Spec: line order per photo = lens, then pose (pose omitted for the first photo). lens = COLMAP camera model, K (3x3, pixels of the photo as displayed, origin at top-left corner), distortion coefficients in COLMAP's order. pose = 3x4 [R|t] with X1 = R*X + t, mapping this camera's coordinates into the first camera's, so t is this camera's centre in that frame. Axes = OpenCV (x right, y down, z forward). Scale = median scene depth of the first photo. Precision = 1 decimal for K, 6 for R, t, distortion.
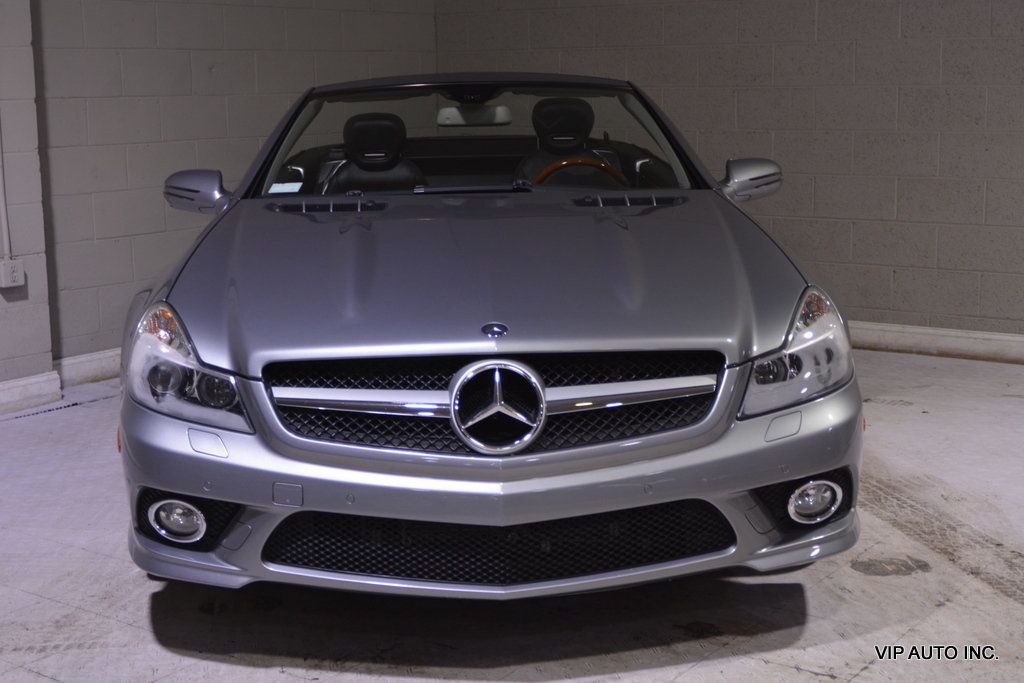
lens RADIAL K [[1459.1, 0, 510.9], [0, 1459.1, 357.2], [0, 0, 1]] dist [-0.064703, 0.026411]
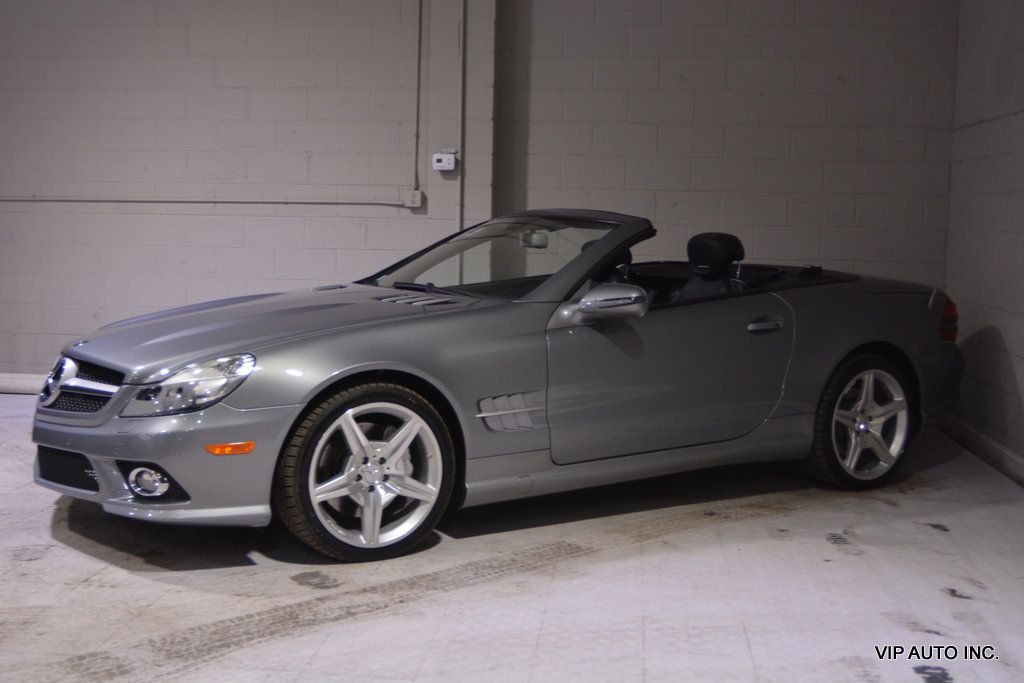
lens RADIAL K [[1254.3, 0, 512.0], [0, 1254.3, 341.5], [0, 0, 1]] dist [-0.069075, 0.026907]
pose [[0.488707, 0.110675, -0.865399, 0.825780], [-0.186648, 0.982219, 0.020211, -0.078998], [0.852249, 0.151647, 0.500675, 0.351269]]
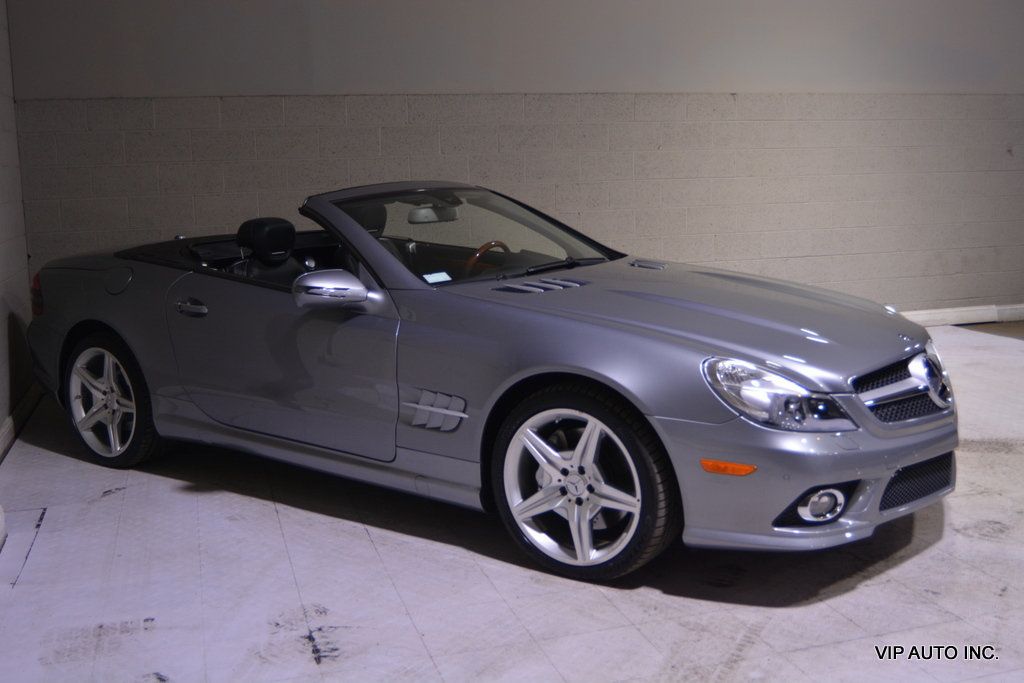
lens RADIAL K [[1045.8, 0, 512.0], [0, 1045.8, 341.5], [0, 0, 1]] dist [-0.072779, 0.011799]
pose [[0.611123, -0.133109, 0.780263, -0.613250], [0.160345, 0.986139, 0.042643, -0.069470], [-0.775124, 0.099051, 0.623996, 0.315123]]
